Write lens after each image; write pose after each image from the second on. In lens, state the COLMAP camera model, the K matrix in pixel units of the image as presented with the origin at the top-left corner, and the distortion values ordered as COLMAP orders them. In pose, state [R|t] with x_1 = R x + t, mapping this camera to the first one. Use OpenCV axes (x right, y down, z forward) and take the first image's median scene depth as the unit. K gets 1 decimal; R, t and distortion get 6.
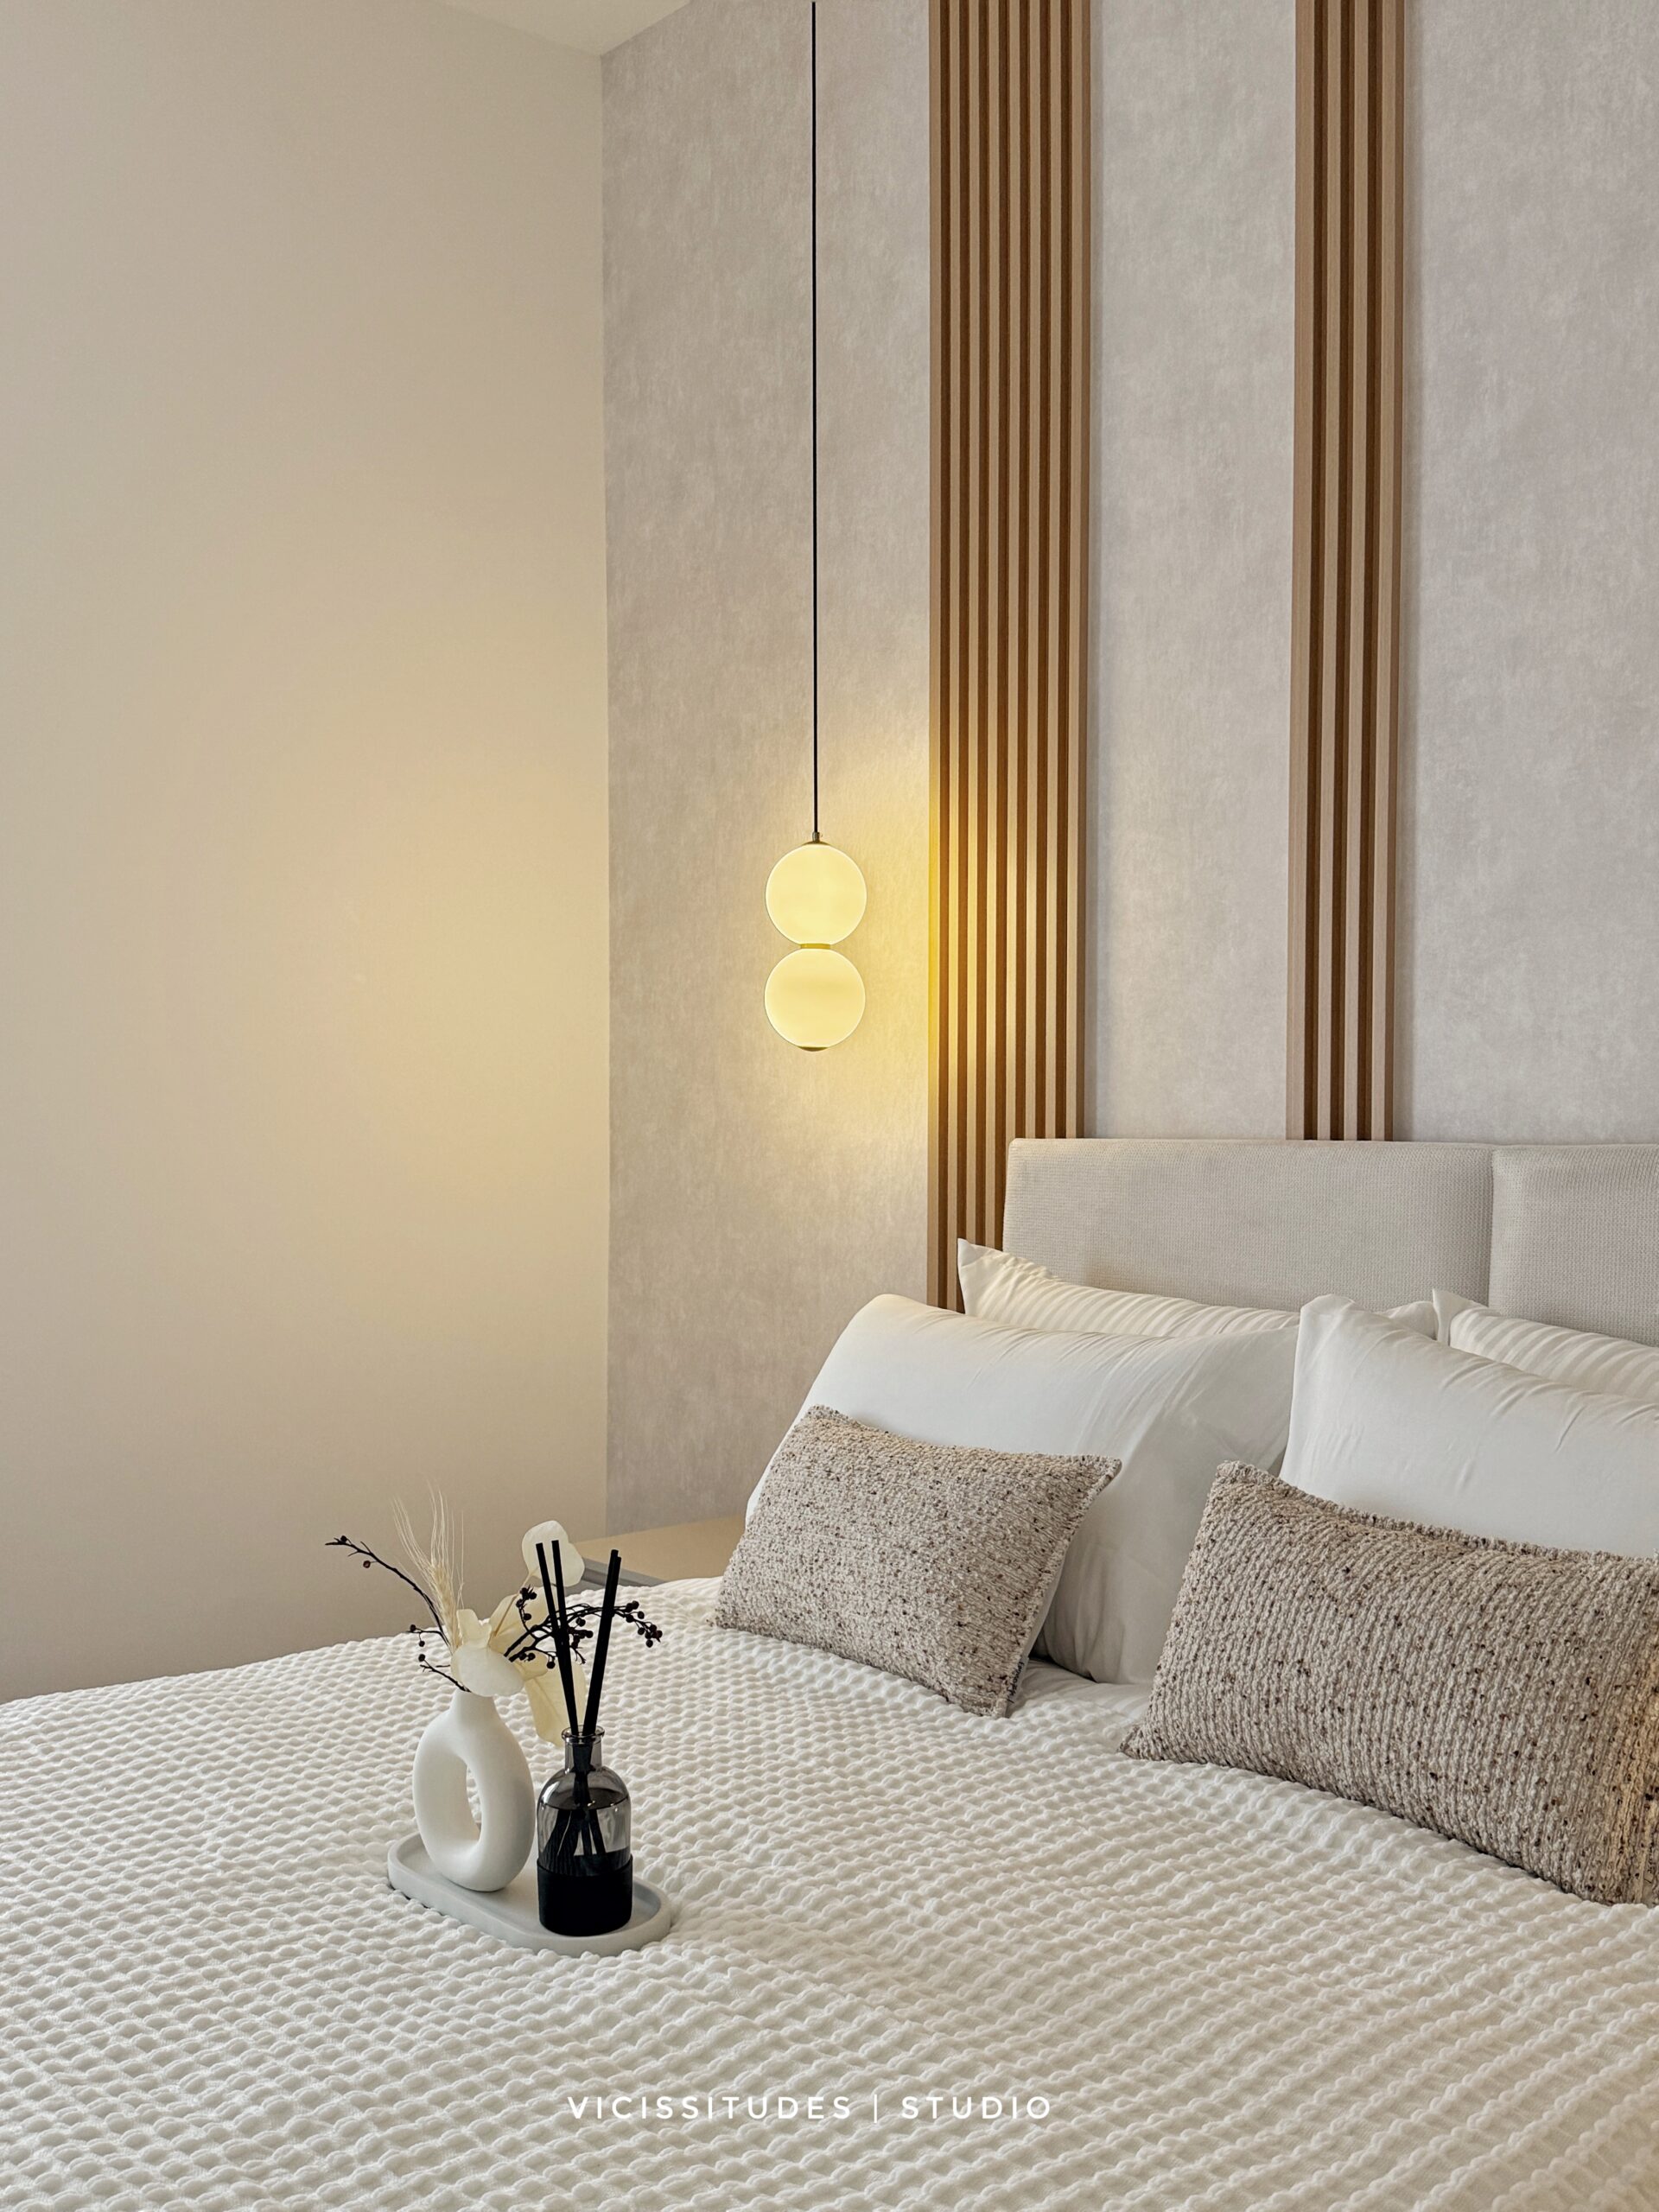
lens RADIAL K [[2179.0, 0, 829.5], [0, 2179.0, 1142.4], [0, 0, 1]] dist [0.204320, -0.483421]
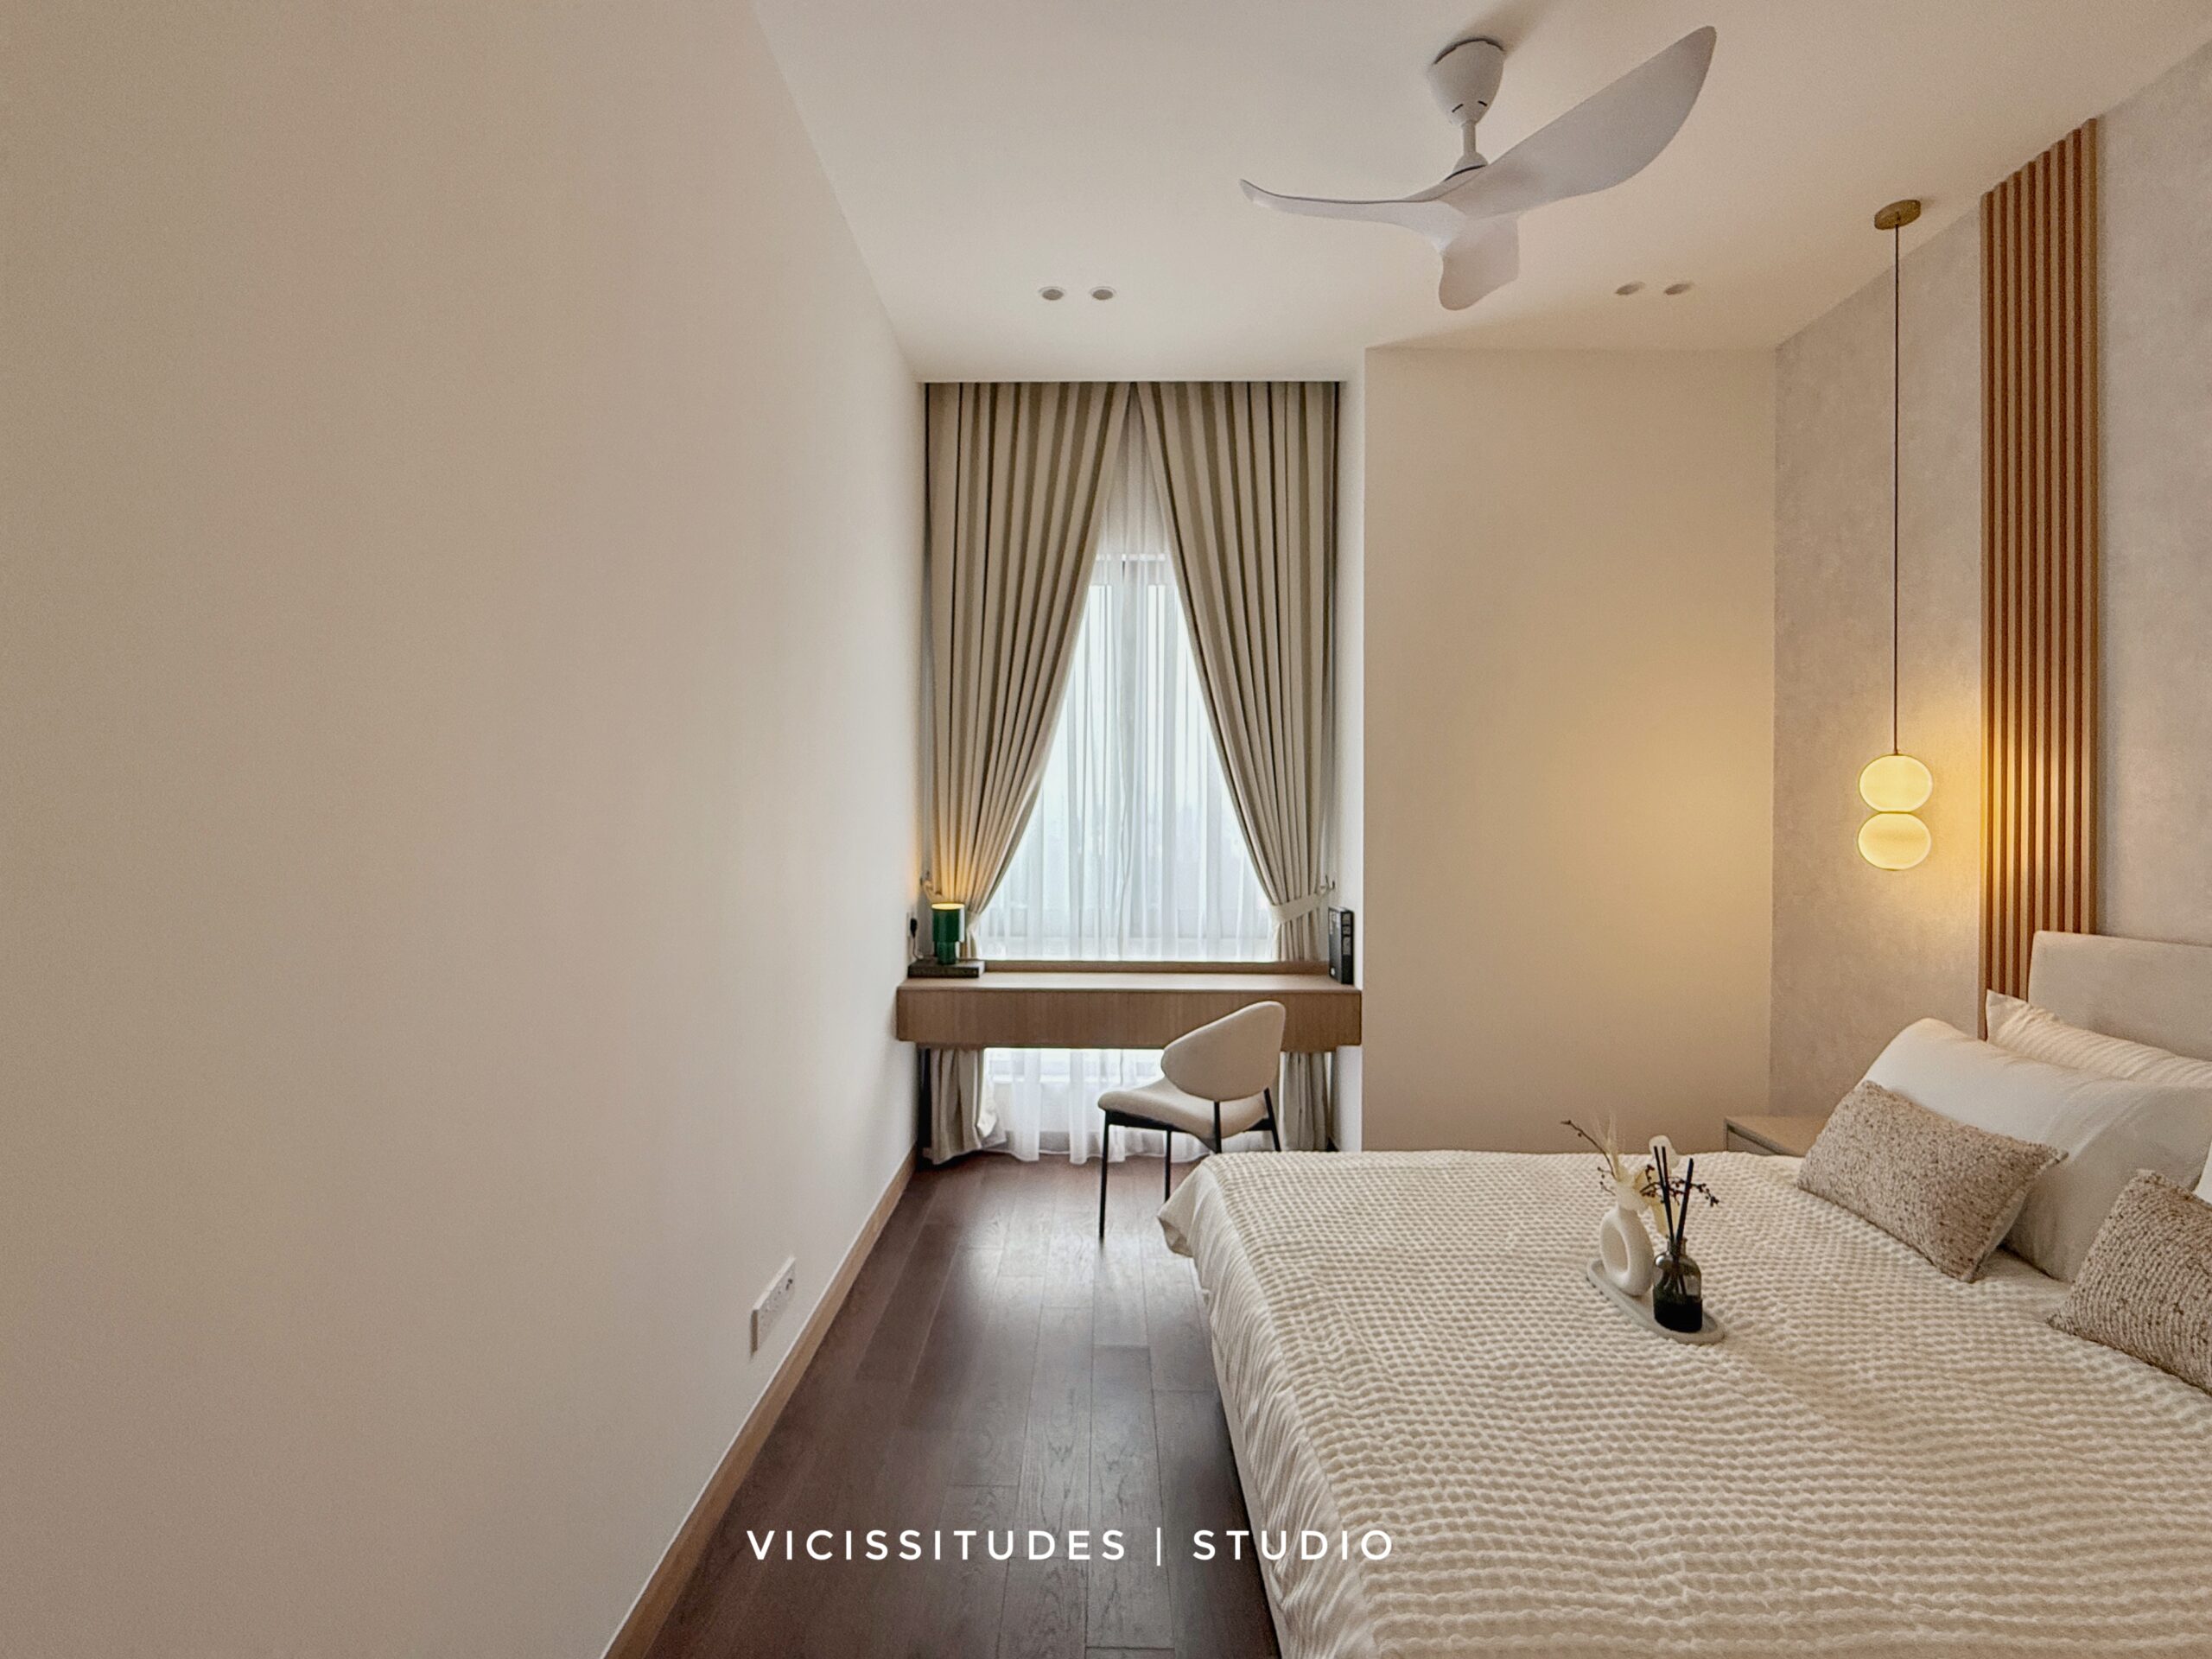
lens RADIAL K [[1026.3, 0, 1100.0], [0, 1026.3, 818.9], [0, 0, 1]] dist [0.000059, -0.000952]
pose [[0.752388, 0.003542, -0.658710, 0.120278], [-0.023803, 0.999479, -0.021813, -0.105449], [0.658290, 0.032091, 0.752080, -0.142780]]
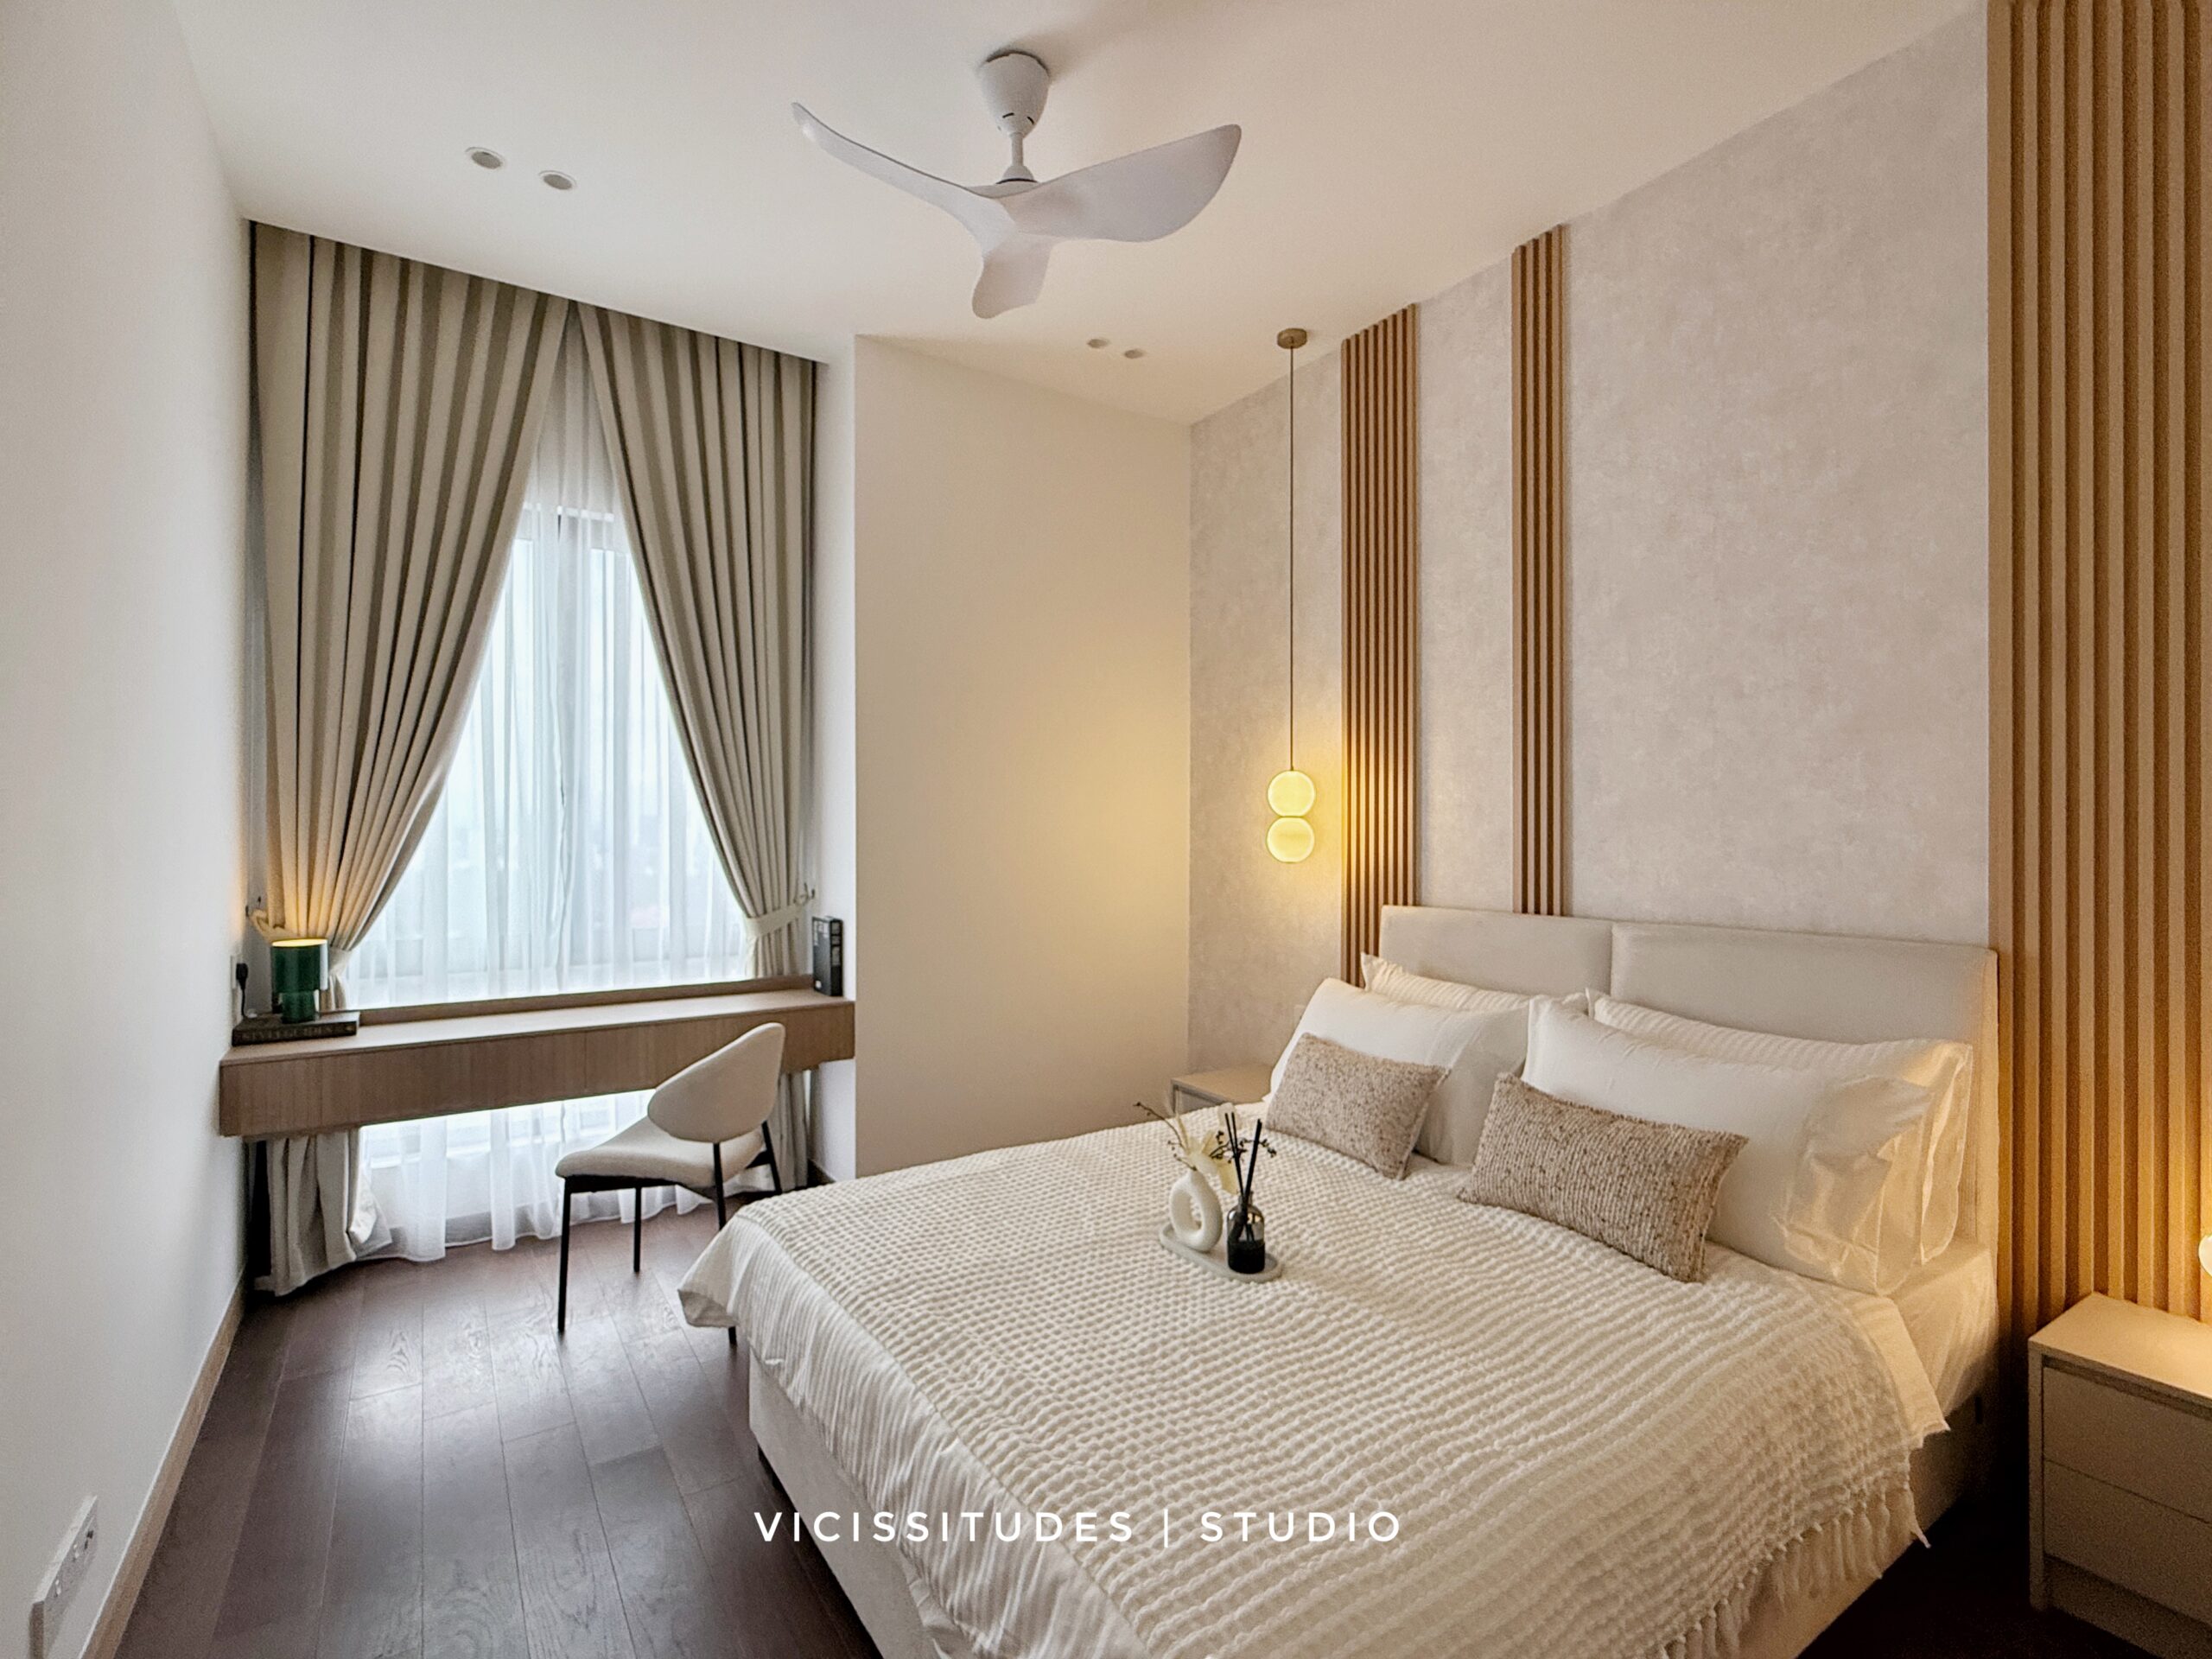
lens RADIAL K [[1026.8, 0, 1124.0], [0, 1026.8, 831.2], [0, 0, 1]] dist [-0.000075, -0.000301]
pose [[0.992503, 0.001553, -0.122213, -0.102158], [-0.004565, 0.999693, -0.024369, -0.100770], [0.122138, 0.024745, 0.992205, -0.153944]]
